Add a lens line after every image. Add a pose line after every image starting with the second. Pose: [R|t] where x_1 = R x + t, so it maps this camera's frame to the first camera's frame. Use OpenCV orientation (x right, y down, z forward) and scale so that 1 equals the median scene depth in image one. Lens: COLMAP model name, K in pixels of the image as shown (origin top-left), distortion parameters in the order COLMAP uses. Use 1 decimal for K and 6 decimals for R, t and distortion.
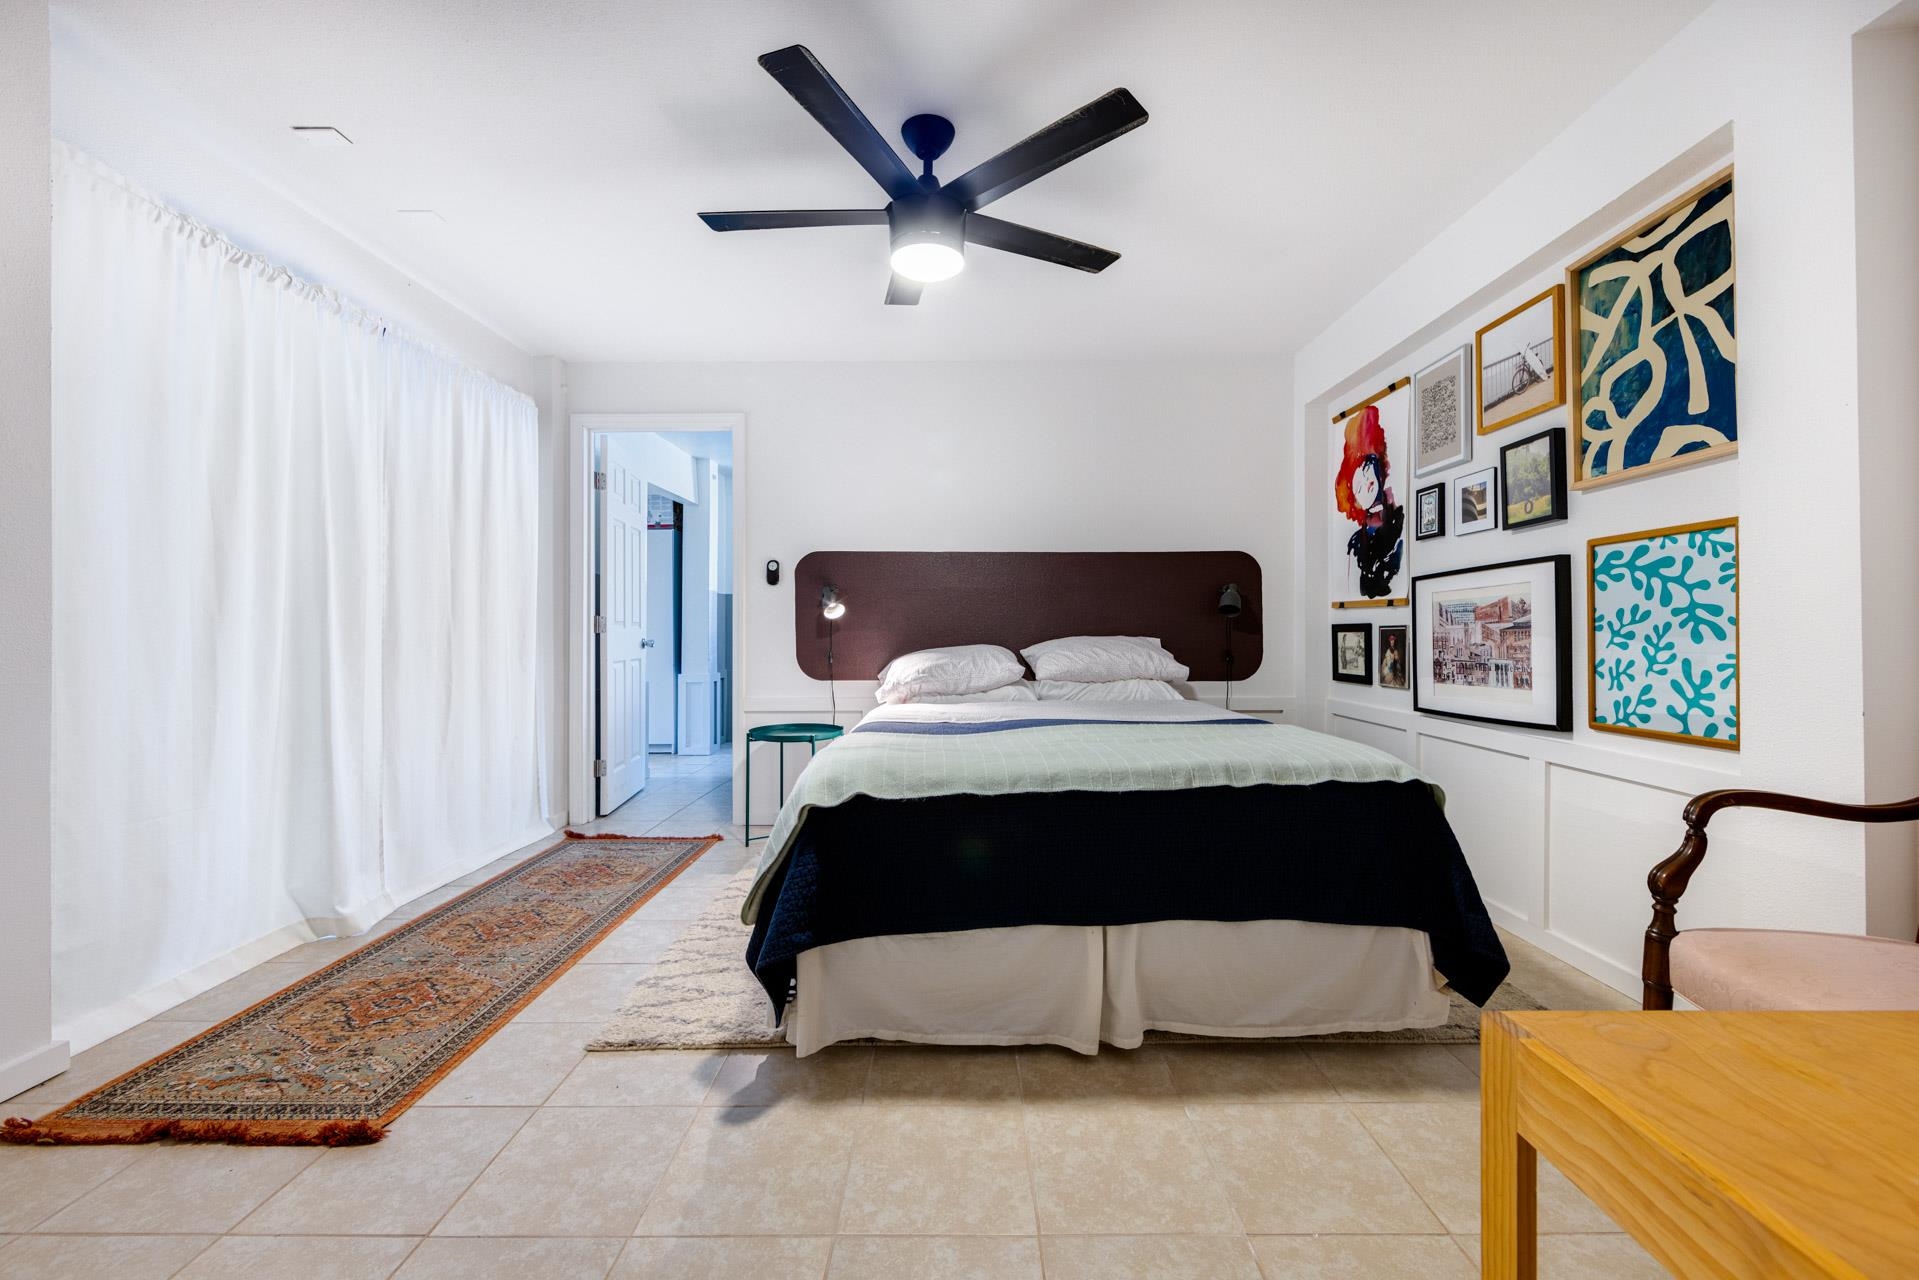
lens RADIAL K [[750.7, 0, 960.7], [0, 750.7, 637.3], [0, 0, 1]] dist [-0.002963, -0.000494]
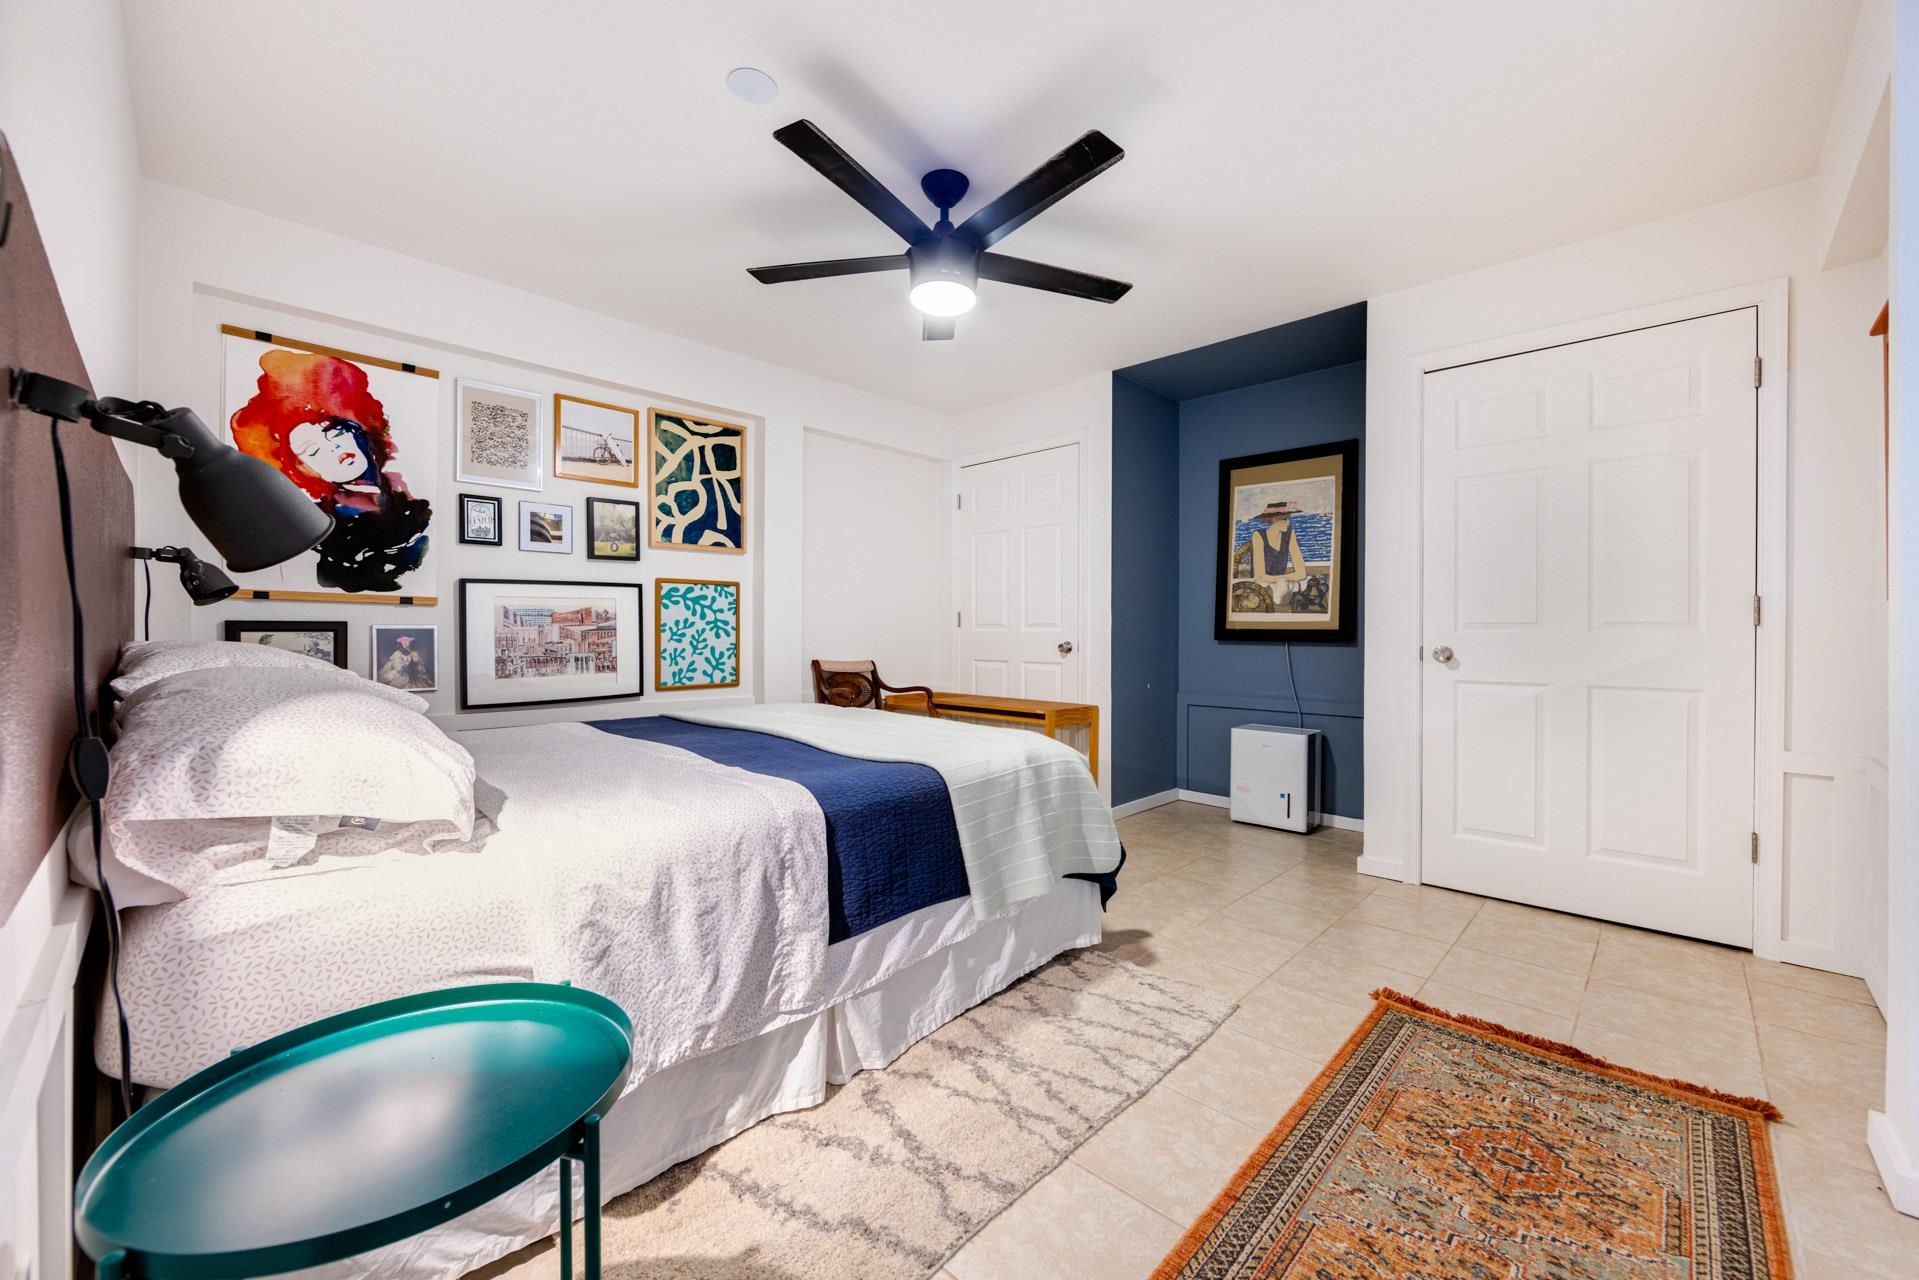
lens RADIAL K [[750.7, 0, 961.4], [0, 750.7, 633.8], [0, 0, 1]] dist [-0.002963, -0.000494]
pose [[-0.722693, -0.002460, 0.691165, -0.882409], [0.001323, 0.999987, 0.004942, -0.013902], [-0.691168, 0.004486, -0.722680, 1.897462]]
